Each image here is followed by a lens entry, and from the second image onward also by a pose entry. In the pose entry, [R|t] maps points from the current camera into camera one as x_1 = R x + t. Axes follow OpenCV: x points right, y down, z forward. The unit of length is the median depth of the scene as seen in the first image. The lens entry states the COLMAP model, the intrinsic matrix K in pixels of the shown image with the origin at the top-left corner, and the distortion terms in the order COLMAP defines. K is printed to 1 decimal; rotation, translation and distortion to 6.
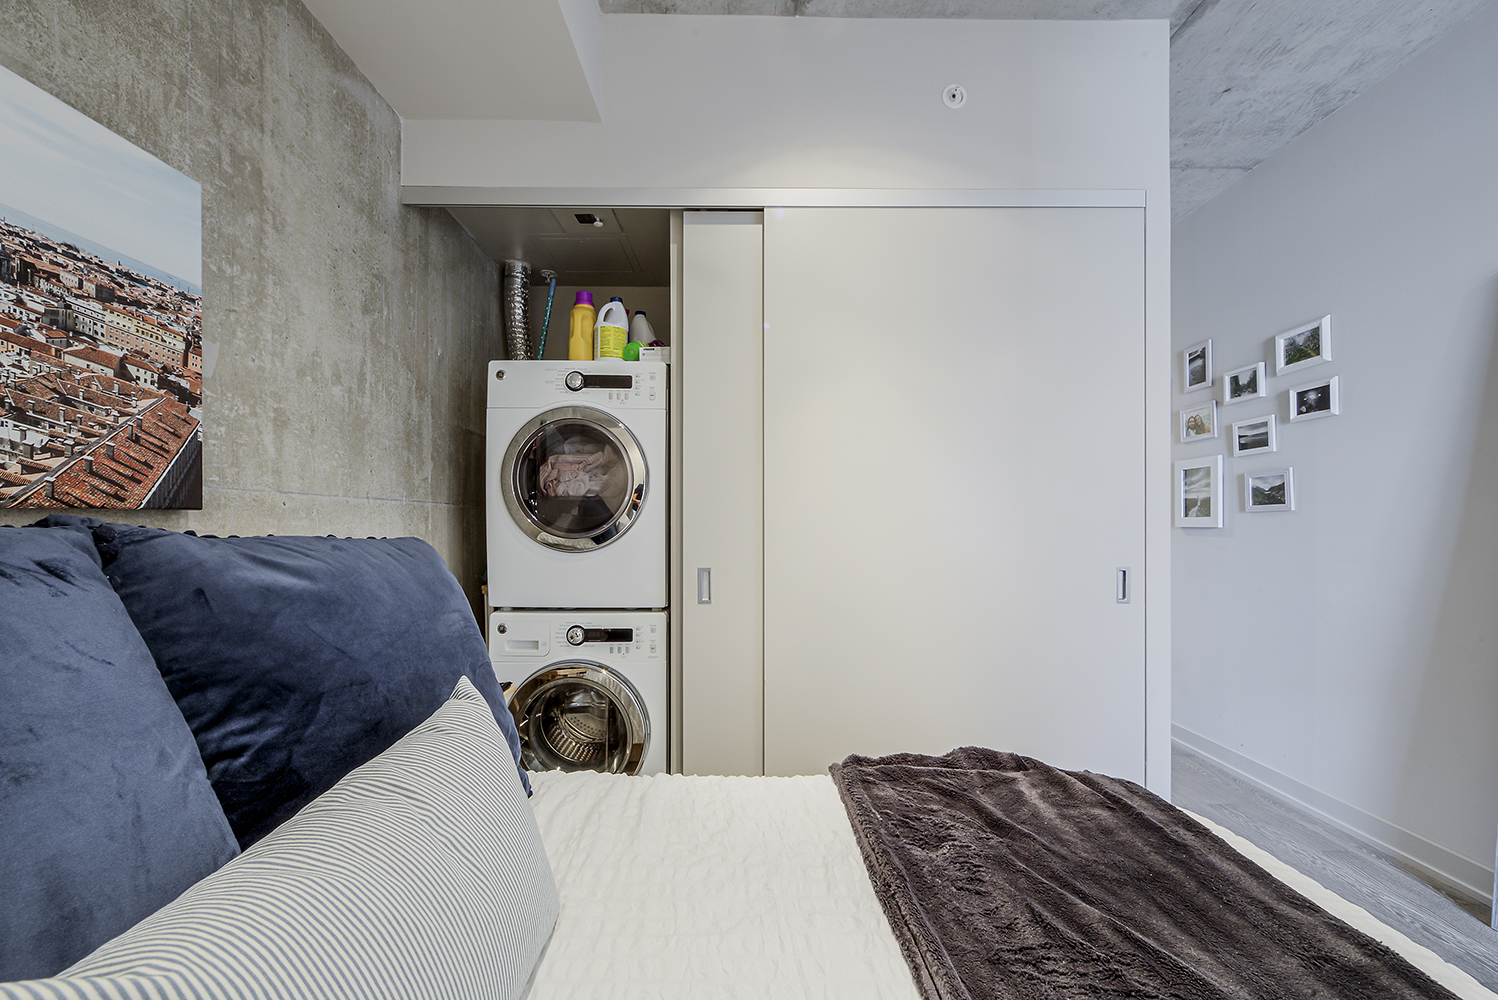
lens RADIAL K [[600.4, 0, 746.4], [0, 600.4, 523.6], [0, 0, 1]] dist [-0.000068, -0.000327]
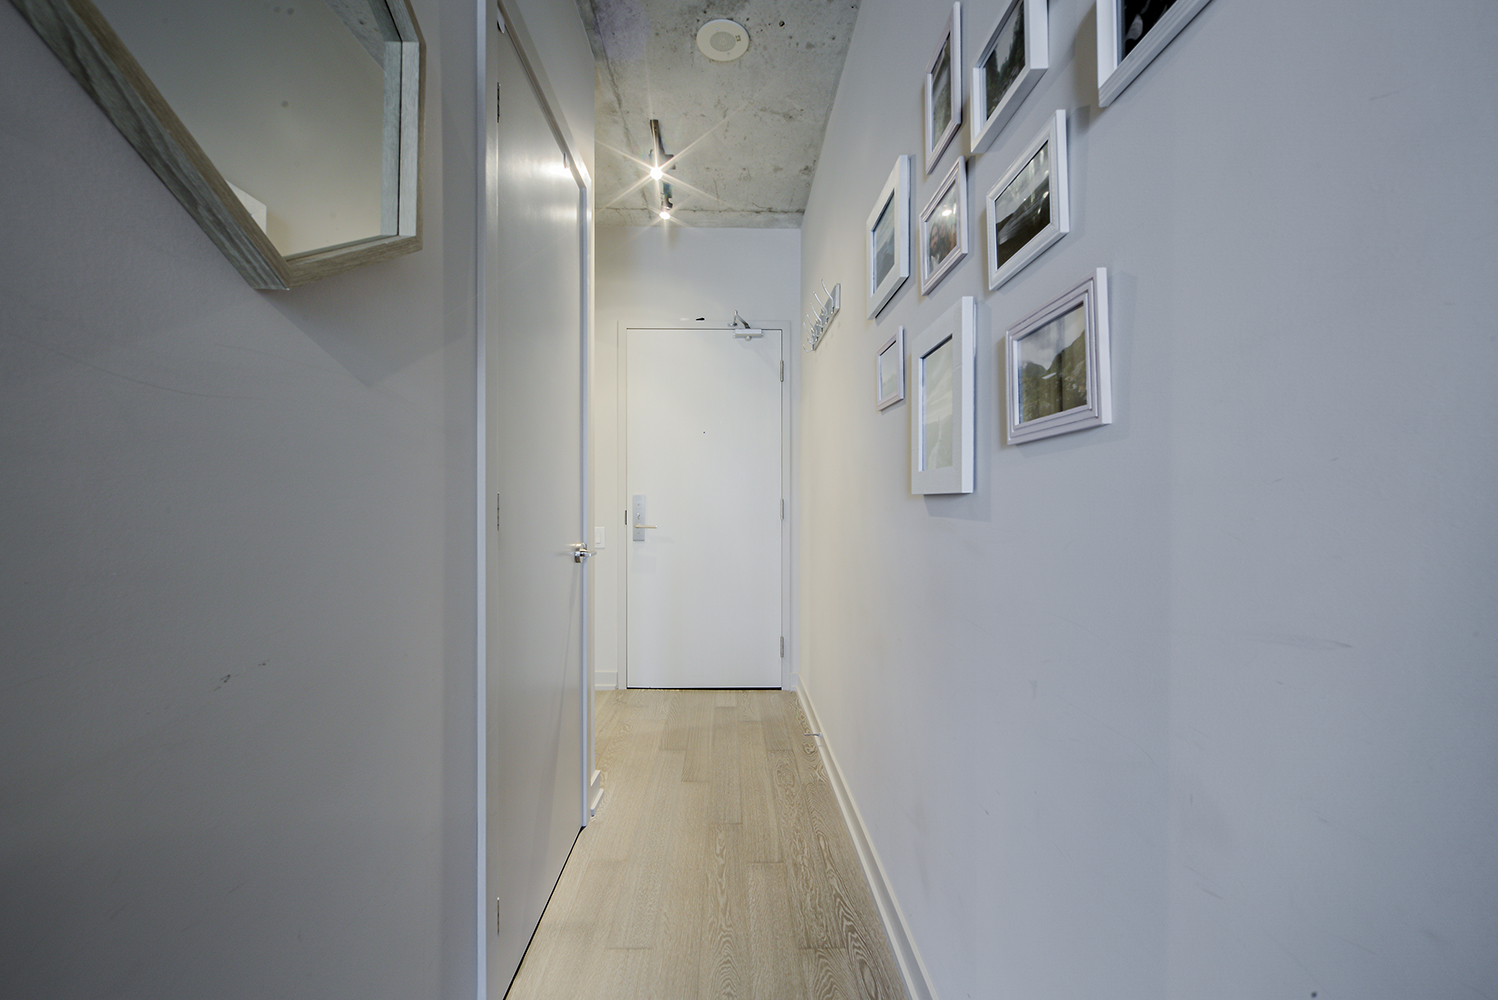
lens RADIAL K [[614.5, 0, 750.7], [0, 614.5, 503.6], [0, 0, 1]] dist [-0.000004, -0.000215]
pose [[0.999763, 0.000872, 0.021751, 1.377009], [-0.000939, 0.999995, 0.003066, 0.028002], [-0.021748, -0.003086, 0.999759, 1.331173]]
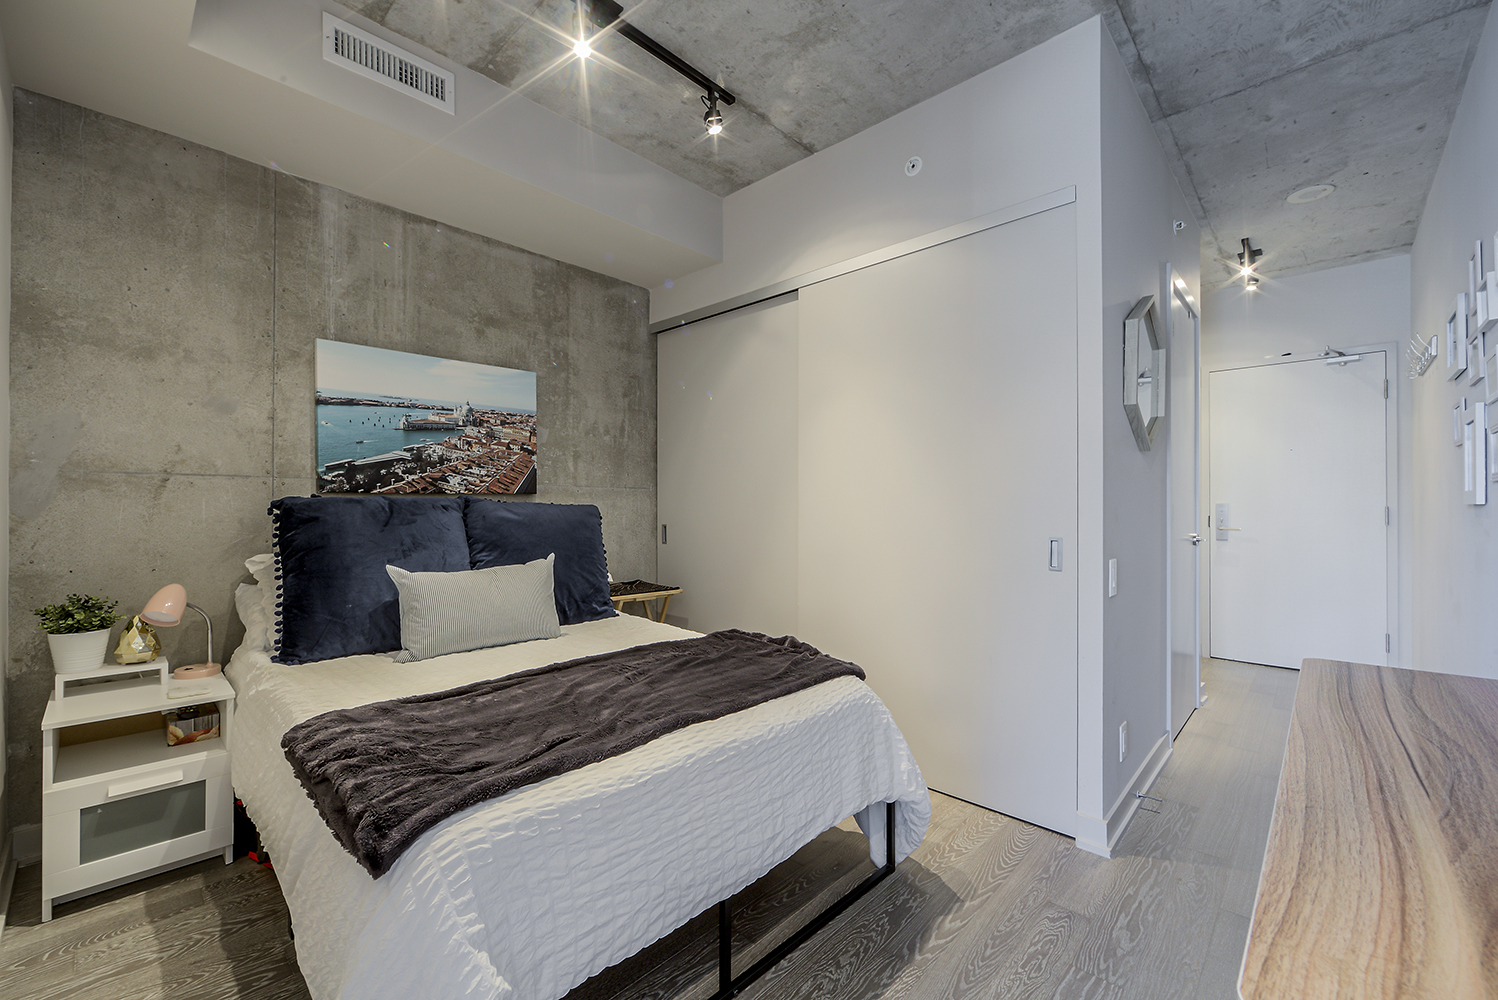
lens RADIAL K [[614.5, 0, 750.7], [0, 614.5, 503.6], [0, 0, 1]] dist [-0.000004, -0.000215]
pose [[0.718968, -0.002567, -0.695038, 1.430777], [-0.003236, 0.999970, -0.007041, 0.030966], [0.695035, 0.007312, 0.718938, -0.256440]]
